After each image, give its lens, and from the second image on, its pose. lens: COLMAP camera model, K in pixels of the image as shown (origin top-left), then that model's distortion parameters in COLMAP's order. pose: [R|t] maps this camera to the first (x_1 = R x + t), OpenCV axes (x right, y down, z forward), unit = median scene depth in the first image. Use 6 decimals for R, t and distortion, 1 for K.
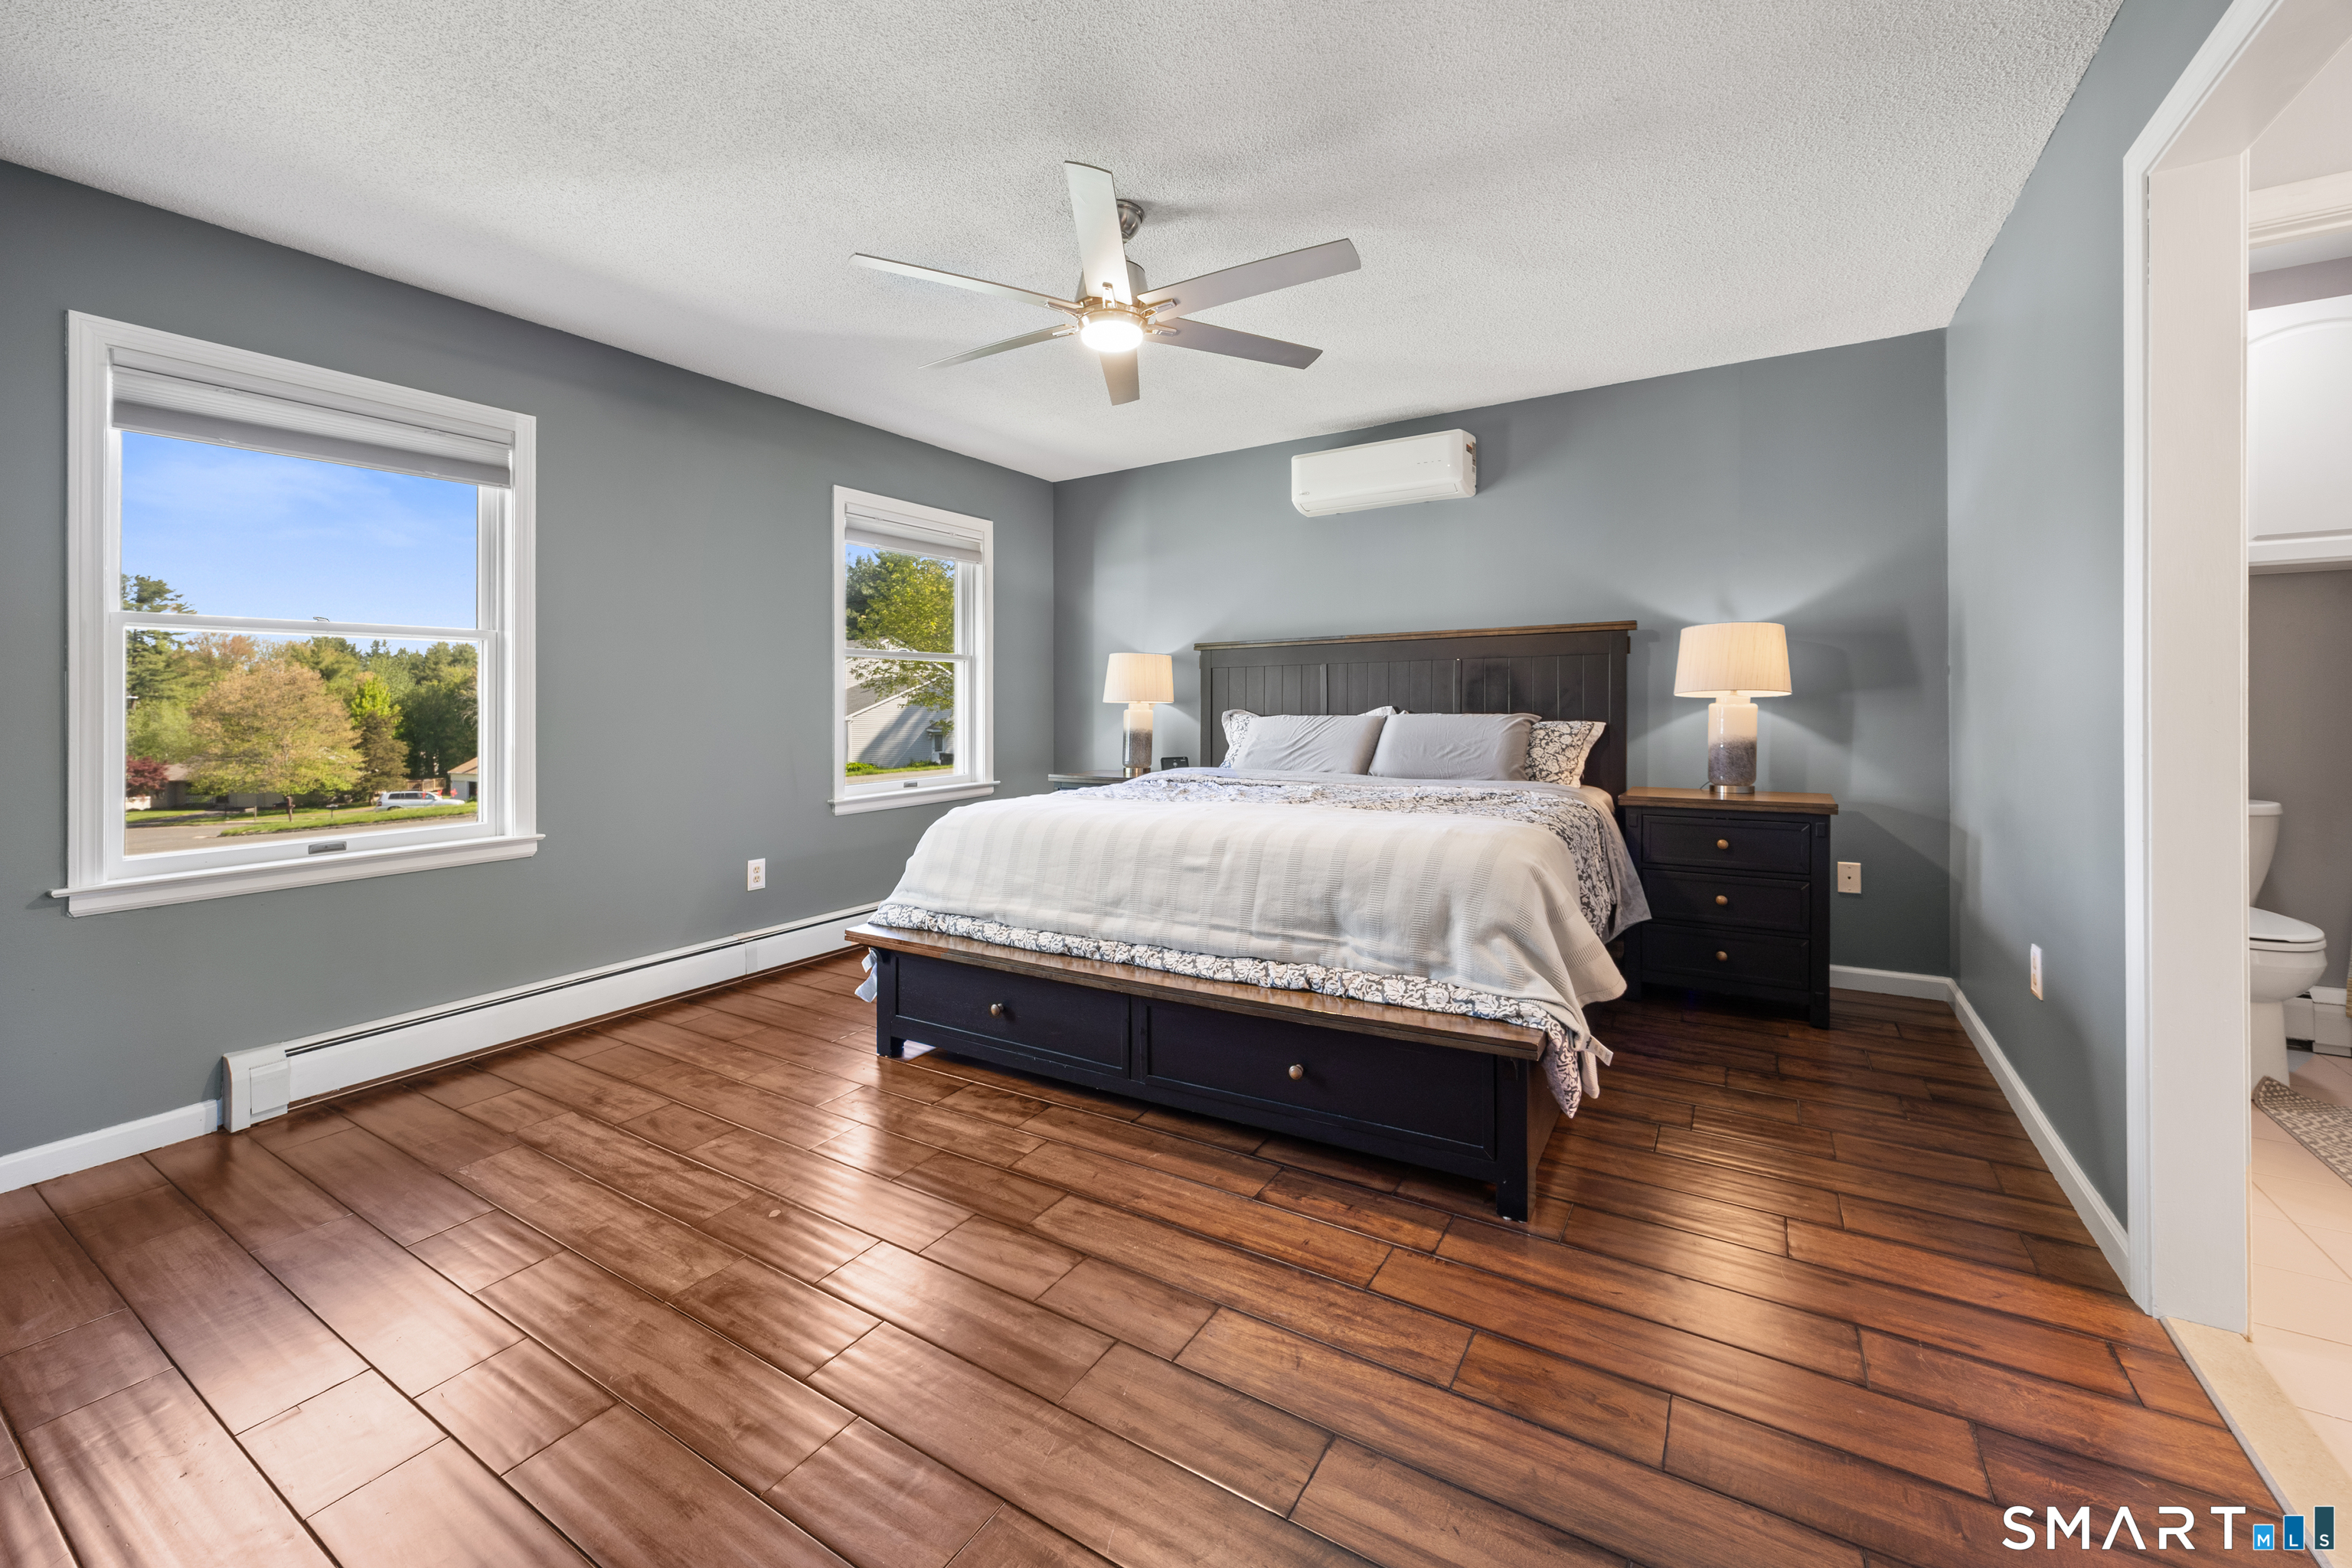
lens RADIAL K [[921.4, 0, 1161.5], [0, 921.4, 701.2], [0, 0, 1]] dist [0.002588, 0.000693]
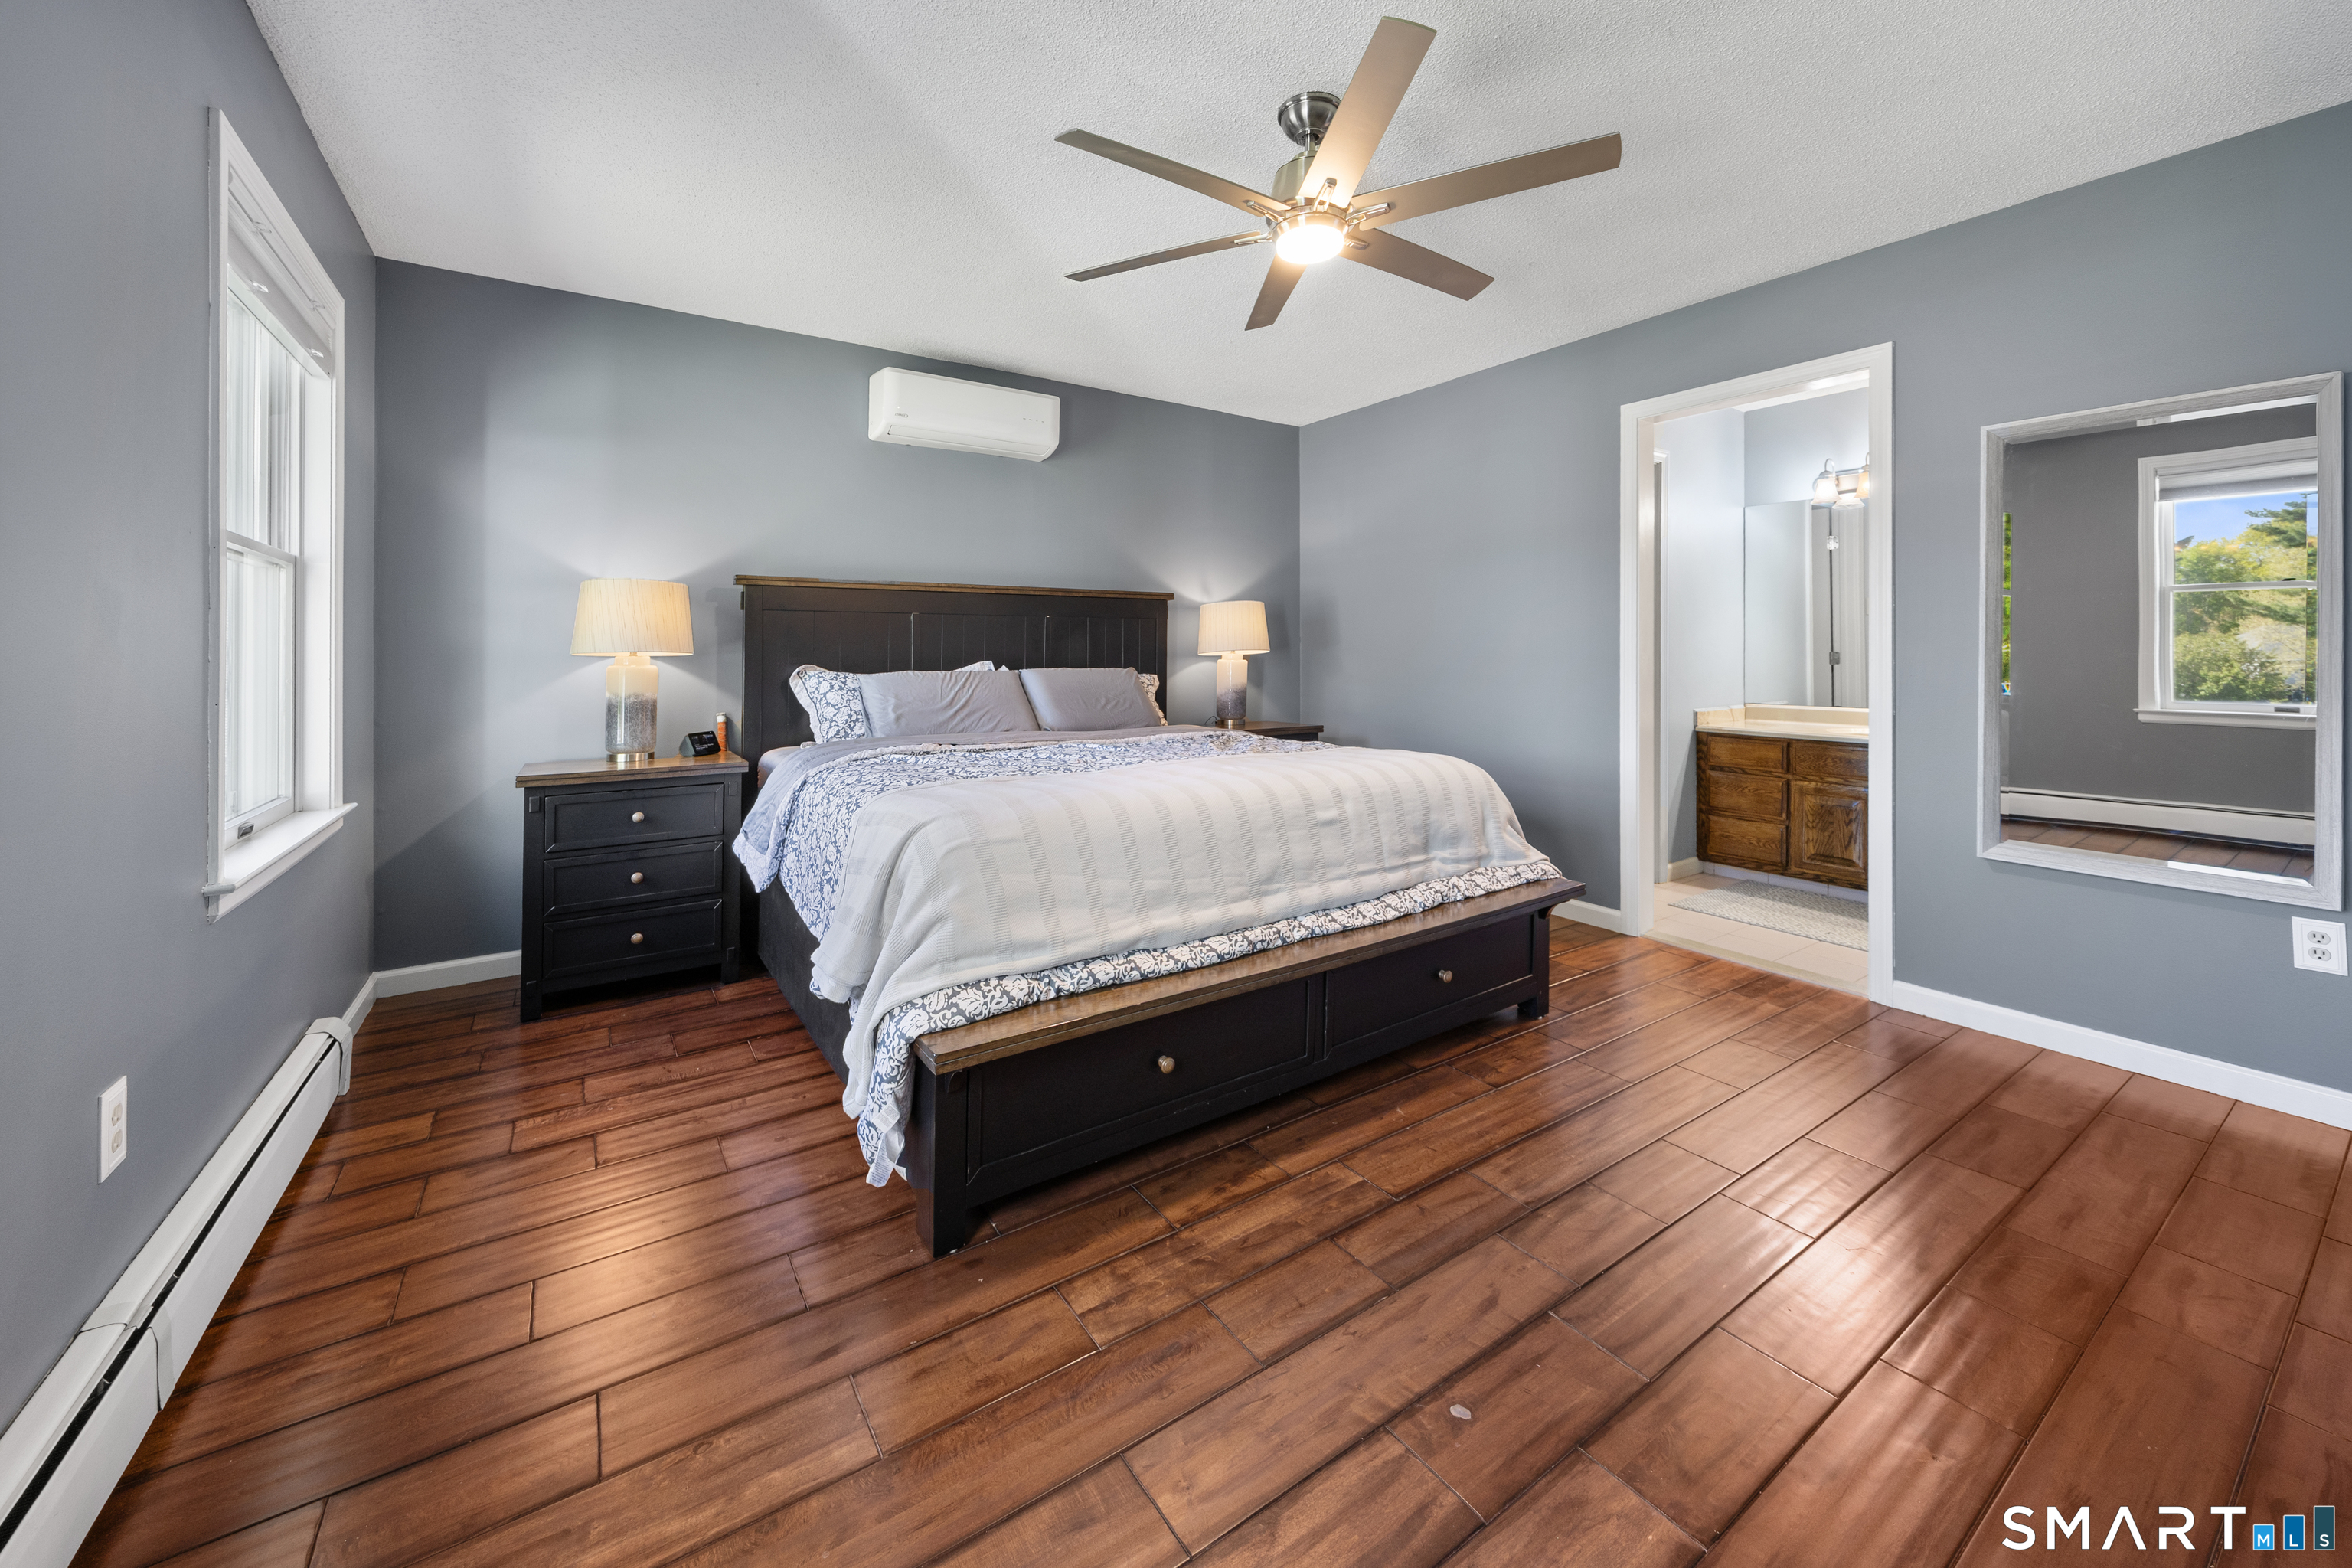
lens RADIAL K [[891.8, 0, 1172.3], [0, 891.8, 691.1], [0, 0, 1]] dist [0.007206, 0.000094]
pose [[0.413048, -0.016709, 0.910556, -0.881666], [-0.001736, 0.999815, 0.019135, 0.026864], [-0.910708, -0.009484, 0.412942, 0.763242]]
